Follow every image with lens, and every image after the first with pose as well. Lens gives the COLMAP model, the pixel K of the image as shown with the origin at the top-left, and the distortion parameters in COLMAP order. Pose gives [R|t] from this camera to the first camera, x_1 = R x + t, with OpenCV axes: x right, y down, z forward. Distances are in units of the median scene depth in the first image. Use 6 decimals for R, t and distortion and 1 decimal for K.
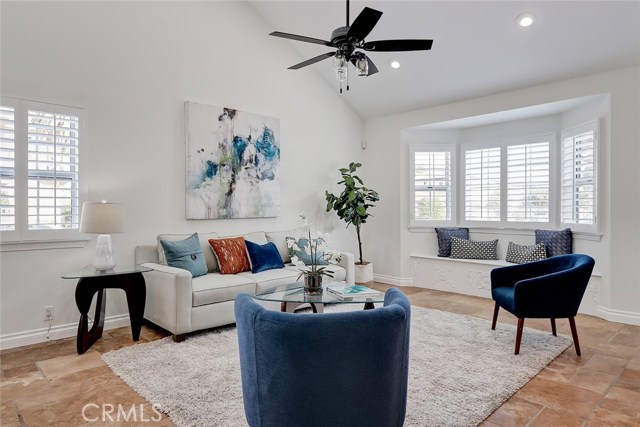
lens RADIAL K [[403.5, 0, 314.8], [0, 403.5, 211.4], [0, 0, 1]] dist [0.011205, -0.006262]
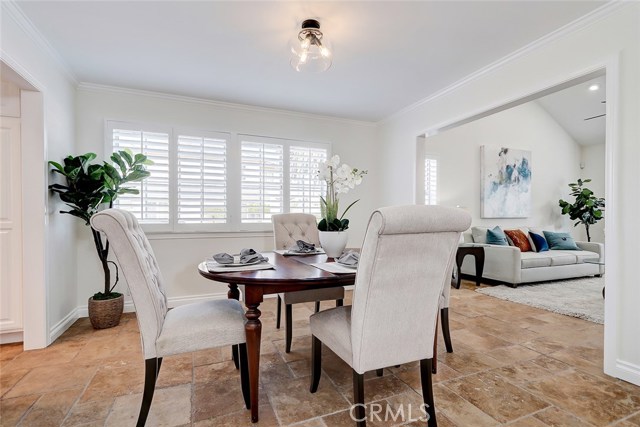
lens RADIAL K [[296.4, 0, 319.7], [0, 296.4, 213.2], [0, 0, 1]] dist [0.002396, -0.001834]
pose [[0.929037, 0.008470, -0.369889, -0.439537], [-0.011720, 0.999910, -0.006541, 0.015779], [0.369800, 0.010412, 0.929053, -0.329718]]
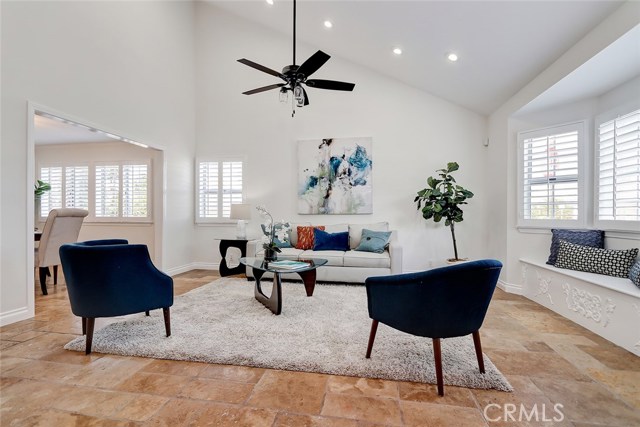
lens RADIAL K [[296.4, 0, 316.0], [0, 296.4, 216.5], [0, 0, 1]] dist [0.002396, -0.001834]
pose [[0.585244, 0.007390, -0.810824, 0.621527], [-0.010983, 0.999939, 0.001186, 0.025227], [0.810783, 0.008211, 0.585289, 0.332224]]
